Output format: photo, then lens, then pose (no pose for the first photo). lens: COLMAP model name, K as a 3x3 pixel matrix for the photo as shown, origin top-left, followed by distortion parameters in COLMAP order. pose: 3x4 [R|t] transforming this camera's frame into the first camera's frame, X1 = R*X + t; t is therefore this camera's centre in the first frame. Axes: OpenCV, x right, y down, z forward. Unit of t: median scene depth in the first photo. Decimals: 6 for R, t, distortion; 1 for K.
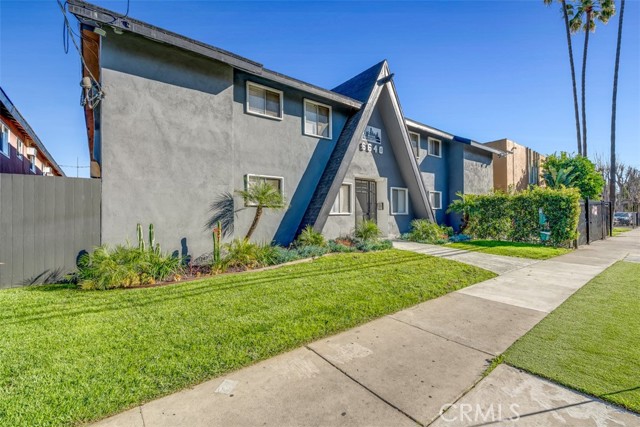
lens RADIAL K [[283.5, 0, 316.0], [0, 283.5, 210.3], [0, 0, 1]] dist [-0.002955, -0.000250]
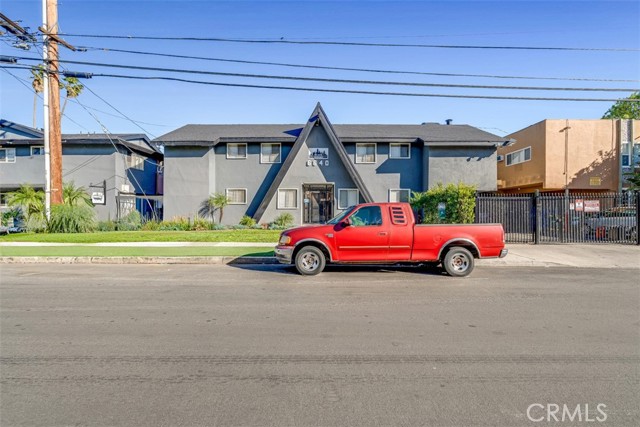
lens RADIAL K [[283.5, 0, 316.0], [0, 283.5, 210.3], [0, 0, 1]] dist [-0.002955, -0.000250]
pose [[0.776760, 0.002607, -0.629791, 1.101590], [0.002798, 0.999967, 0.007590, 0.011477], [0.629790, -0.007658, 0.776728, -0.133886]]
